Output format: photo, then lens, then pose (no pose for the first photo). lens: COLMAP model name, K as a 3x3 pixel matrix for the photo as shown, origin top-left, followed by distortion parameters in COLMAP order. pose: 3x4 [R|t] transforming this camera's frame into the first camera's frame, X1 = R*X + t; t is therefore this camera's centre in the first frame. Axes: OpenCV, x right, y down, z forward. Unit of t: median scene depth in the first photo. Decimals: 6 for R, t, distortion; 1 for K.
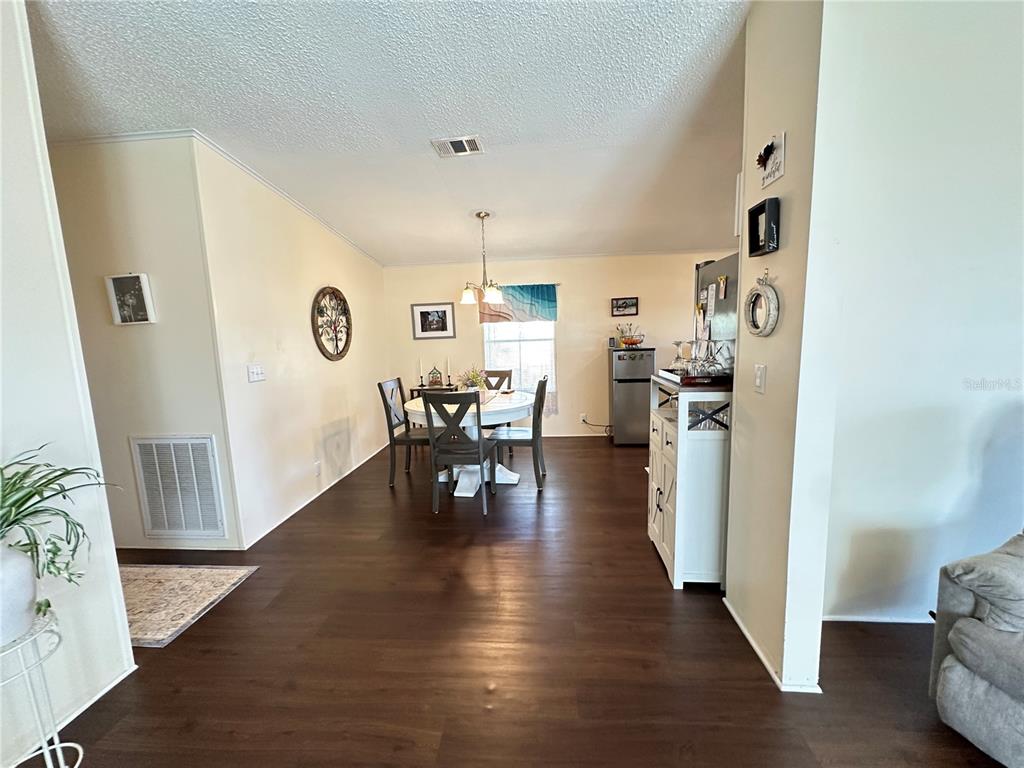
lens RADIAL K [[409.0, 0, 511.8], [0, 409.0, 386.2], [0, 0, 1]] dist [-0.002801, 0.000999]
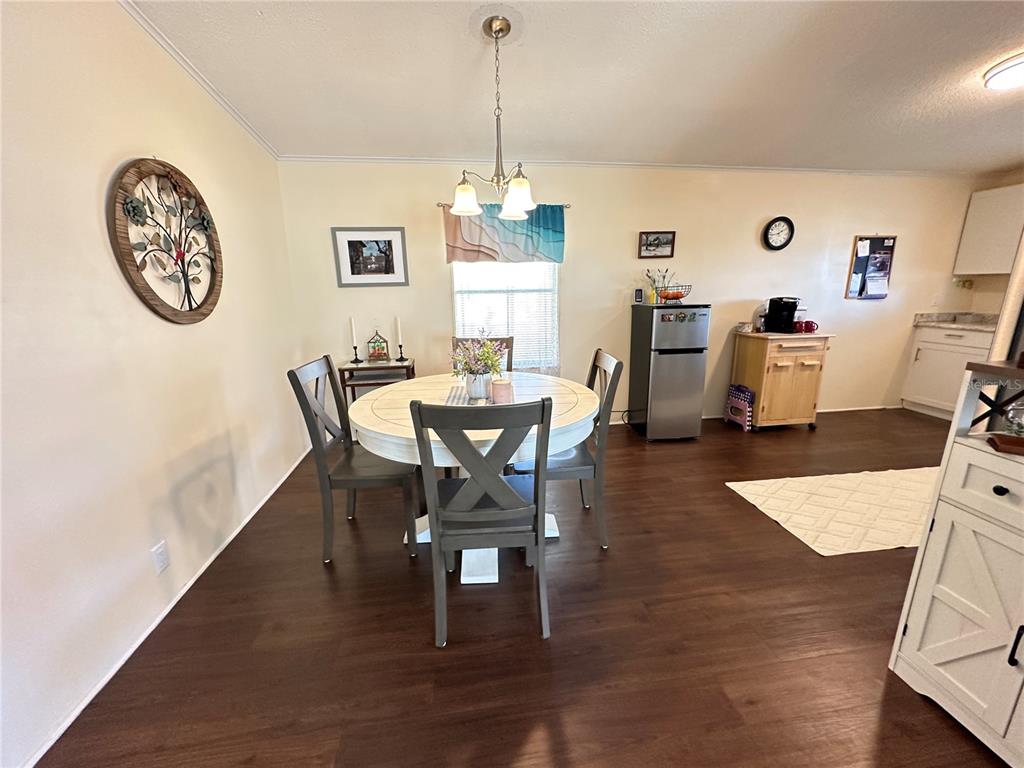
lens RADIAL K [[409.0, 0, 511.8], [0, 409.0, 386.2], [0, 0, 1]] dist [-0.002801, 0.000999]
pose [[0.977104, -0.032323, 0.210291, -0.130952], [0.010392, 0.994464, 0.104567, -0.029334], [-0.212506, -0.099988, 0.972031, 0.360768]]
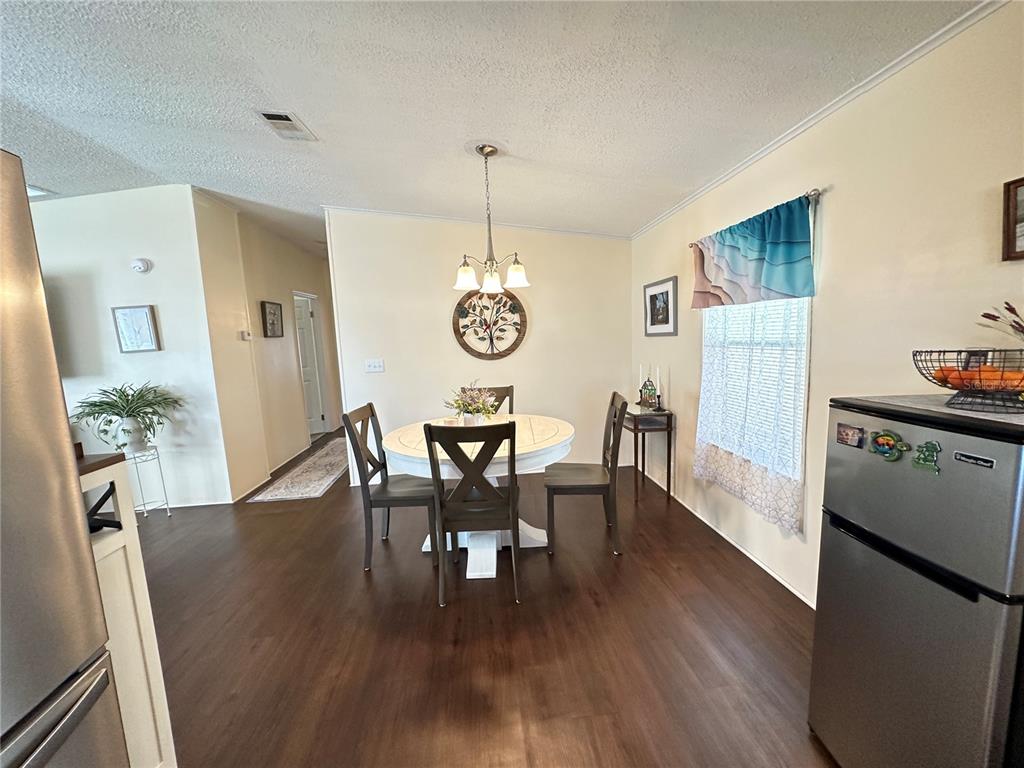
lens RADIAL K [[409.0, 0, 511.8], [0, 409.0, 386.2], [0, 0, 1]] dist [-0.002801, 0.000999]
pose [[0.163266, 0.143588, -0.976077, 0.462402], [-0.091556, 0.987288, 0.129923, -0.110217], [0.982325, 0.068154, 0.174337, 0.727645]]
